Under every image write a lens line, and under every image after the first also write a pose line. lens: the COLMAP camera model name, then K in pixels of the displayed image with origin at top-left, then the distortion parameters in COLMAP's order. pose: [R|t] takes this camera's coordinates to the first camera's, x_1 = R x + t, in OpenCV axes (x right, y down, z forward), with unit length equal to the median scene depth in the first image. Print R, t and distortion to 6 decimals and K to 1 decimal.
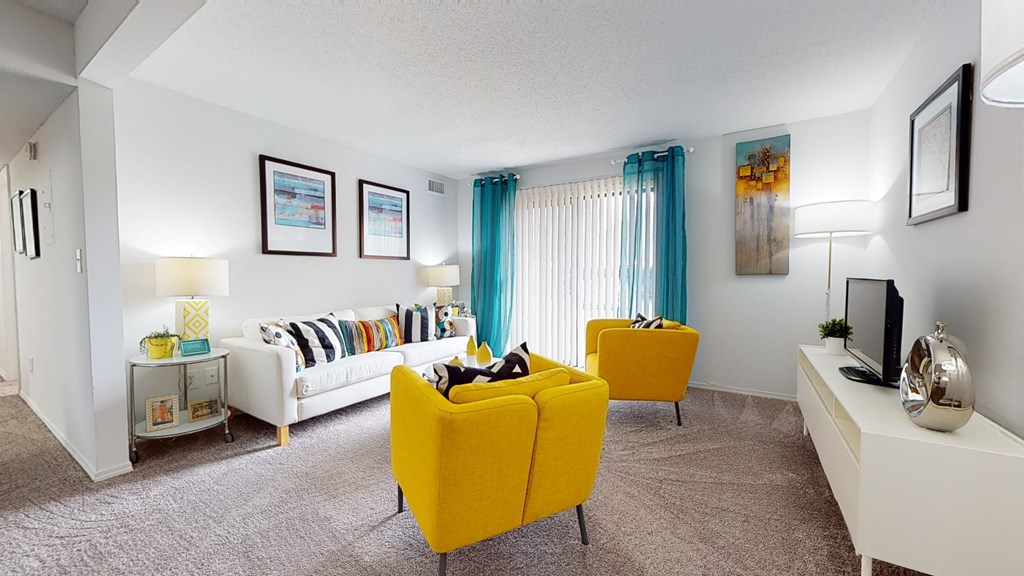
lens RADIAL K [[359.4, 0, 513.6], [0, 359.4, 282.2], [0, 0, 1]] dist [0.000953, -0.000138]
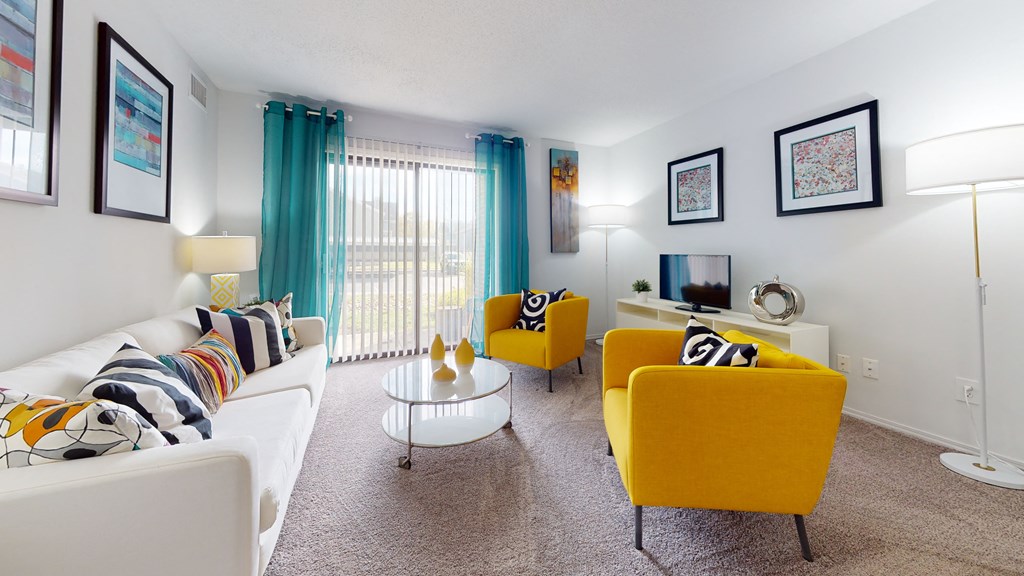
lens RADIAL K [[375.2, 0, 492.7], [0, 375.2, 275.8], [0, 0, 1]] dist [-0.000220, -0.000019]
pose [[0.571556, -0.049026, 0.819097, -0.609617], [0.018418, 0.998729, 0.046925, -0.004315], [-0.820356, -0.011734, 0.571733, 0.415665]]
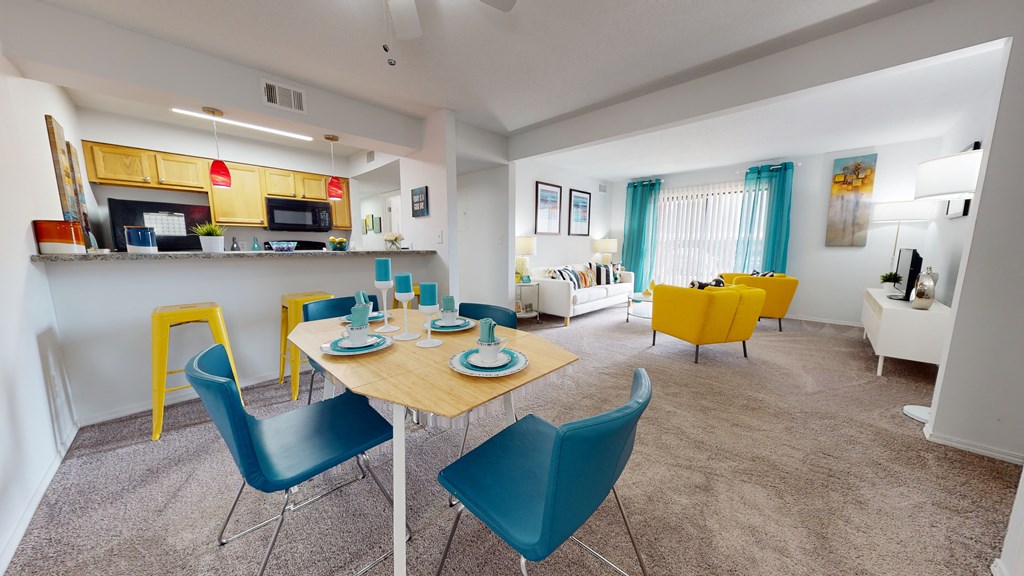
lens RADIAL K [[320.6, 0, 510.7], [0, 320.6, 282.2], [0, 0, 1]] dist [-0.000541, 0.000022]
pose [[0.979473, 0.027289, -0.199720, -0.444054], [-0.008117, 0.995330, 0.096188, 0.012300], [0.201412, -0.092593, 0.975120, -0.654244]]
